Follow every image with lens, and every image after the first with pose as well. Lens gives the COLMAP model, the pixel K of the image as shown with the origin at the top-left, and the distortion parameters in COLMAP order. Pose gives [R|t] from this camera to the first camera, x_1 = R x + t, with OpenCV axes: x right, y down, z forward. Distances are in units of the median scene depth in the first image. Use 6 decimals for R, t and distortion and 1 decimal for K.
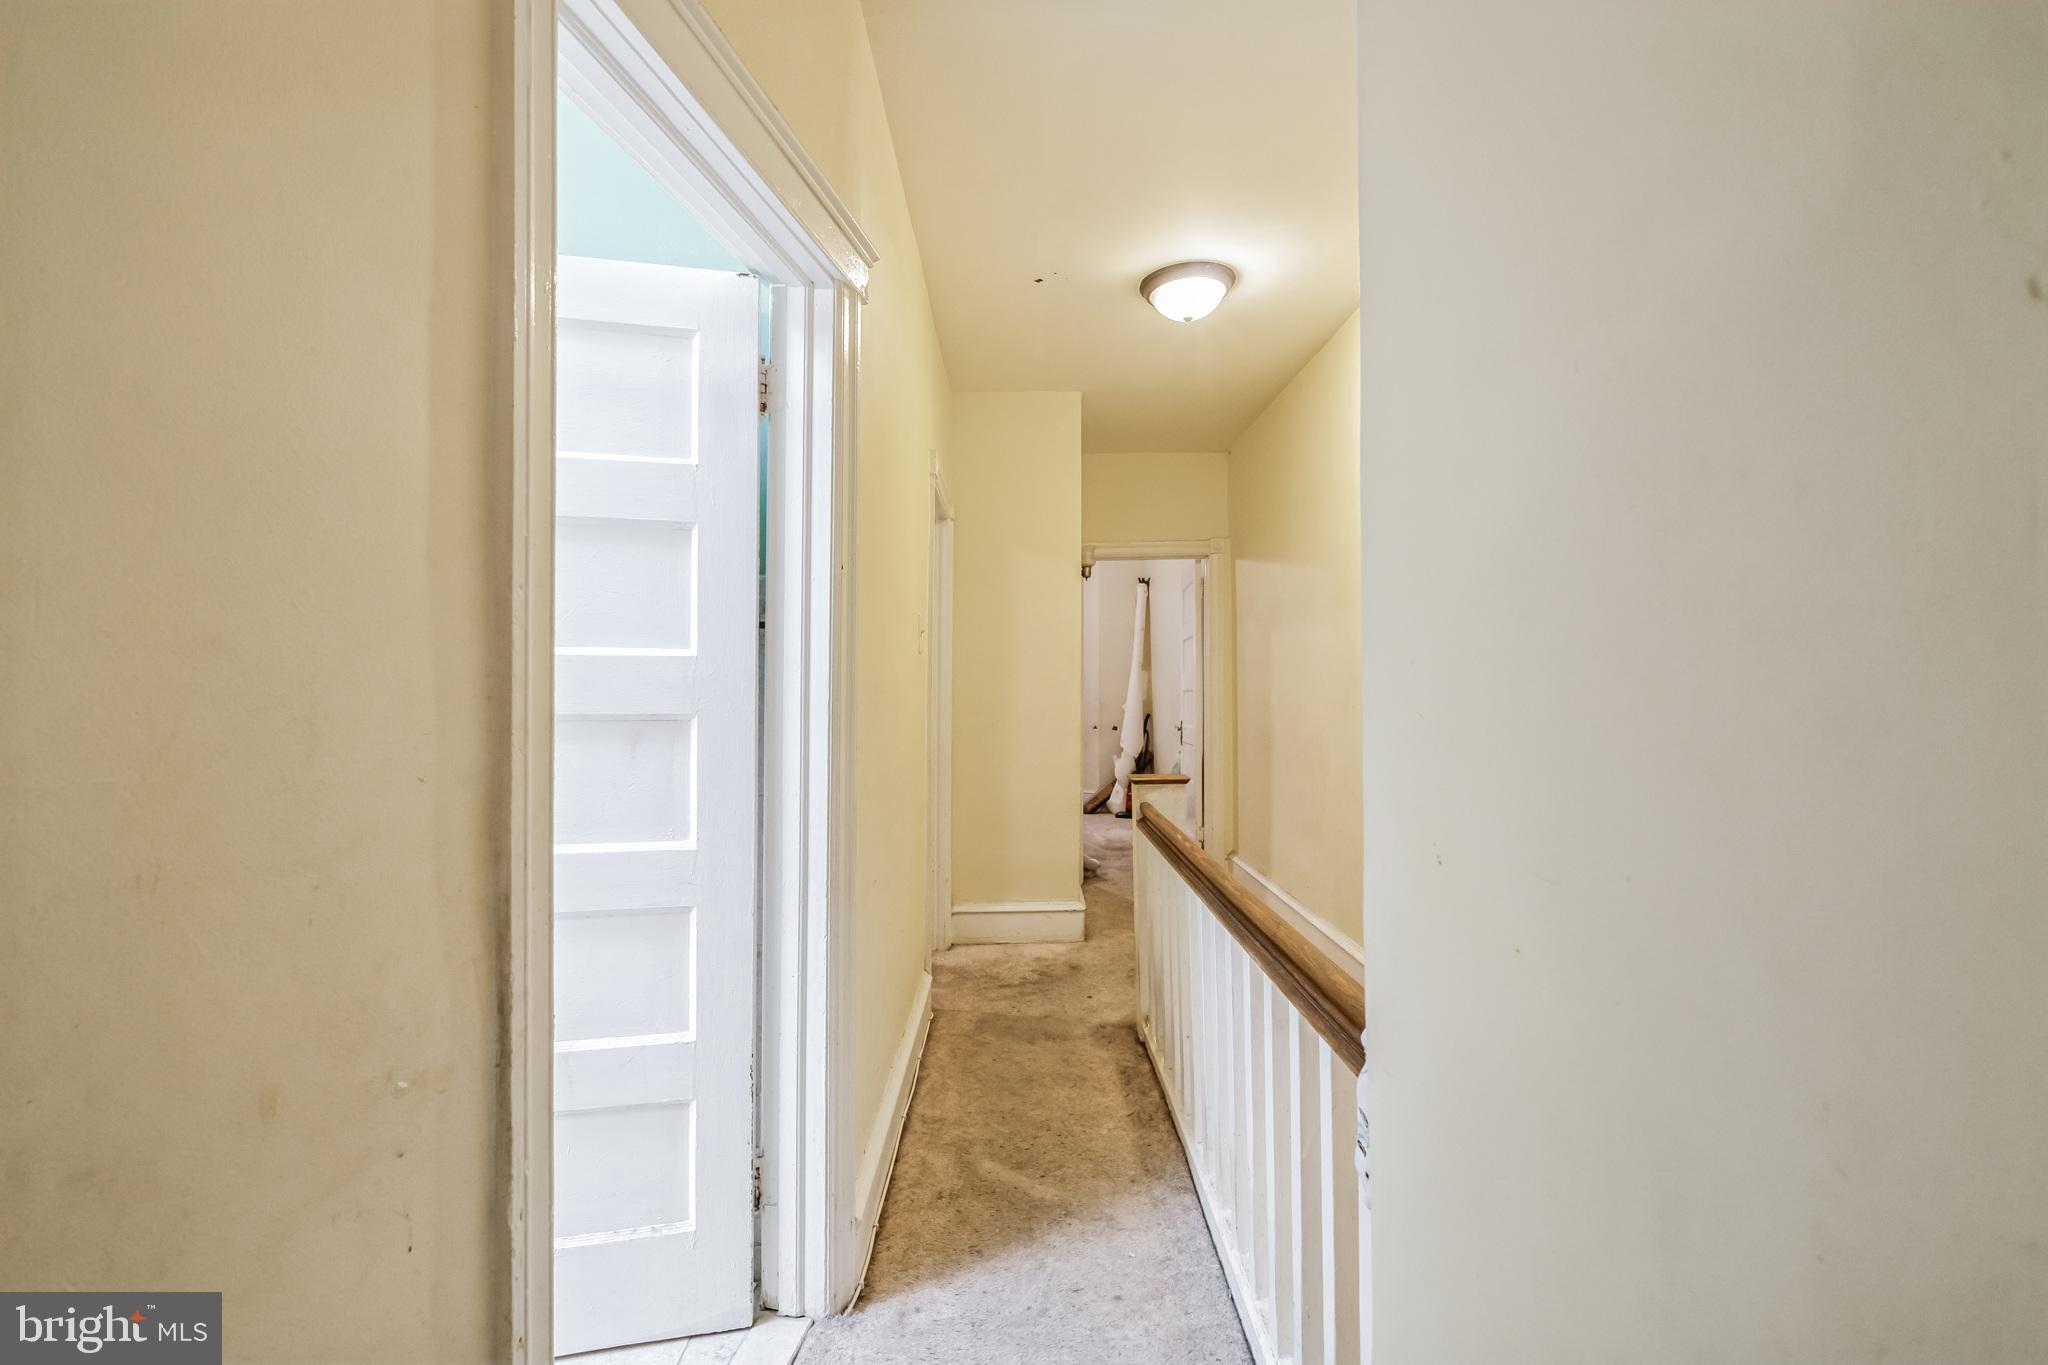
lens RADIAL K [[908.8, 0, 1024.0], [0, 908.8, 682.5], [0, 0, 1]] dist [-0.002403, -0.000068]
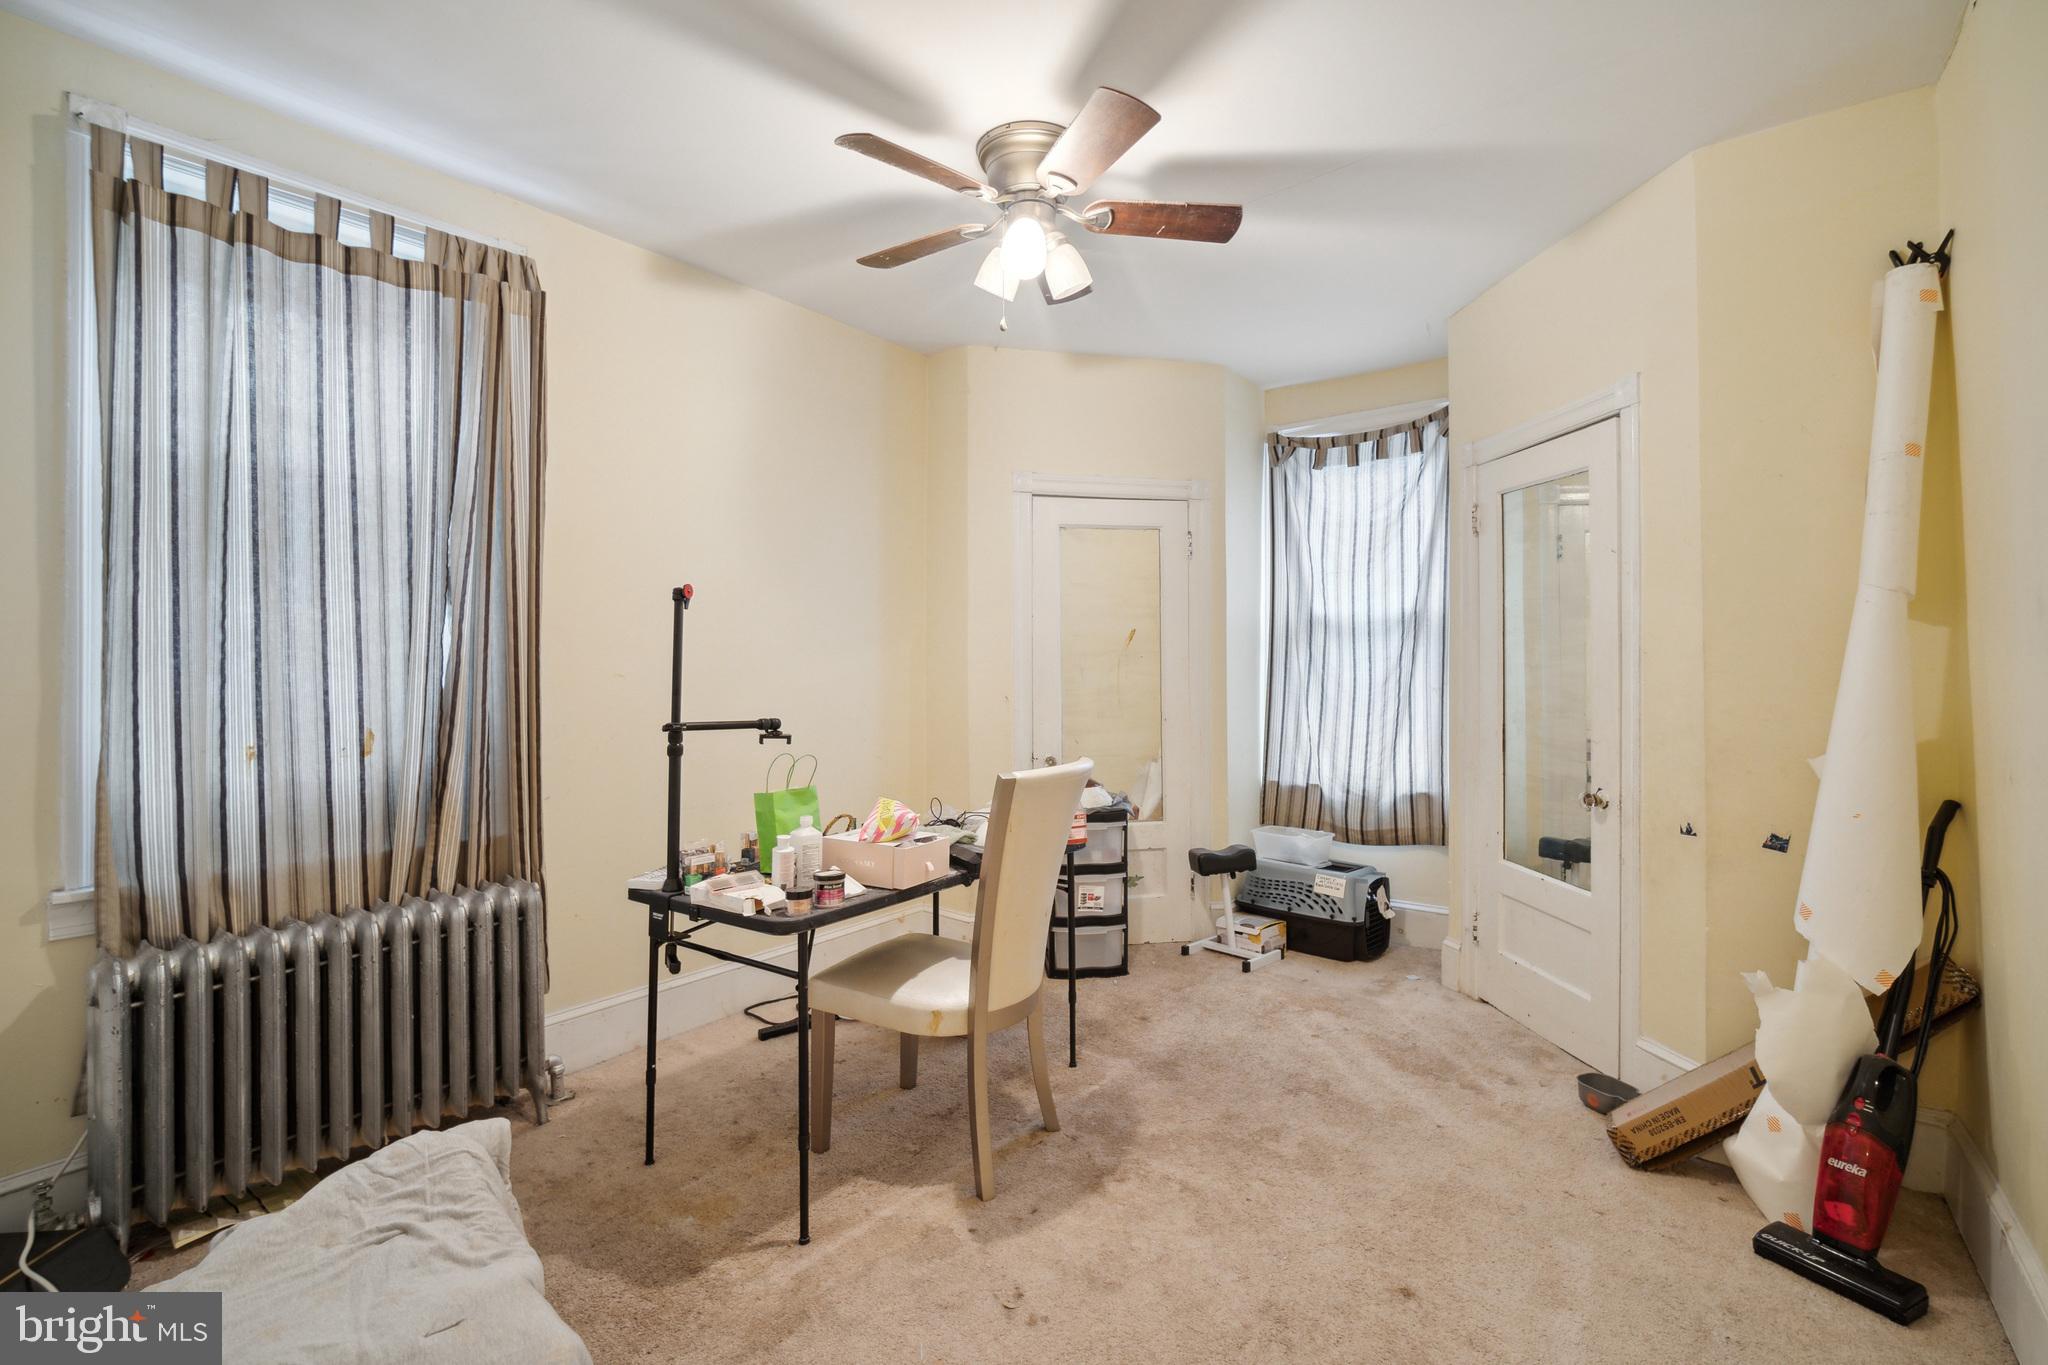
lens RADIAL K [[937.3, 0, 1028.8], [0, 937.3, 655.3], [0, 0, 1]] dist [-0.002136, -0.000421]
pose [[0.796953, -0.006060, -0.604011, 0.113263], [0.012741, 0.999896, 0.006779, -0.011754], [0.603907, -0.013098, 0.796947, 0.806258]]
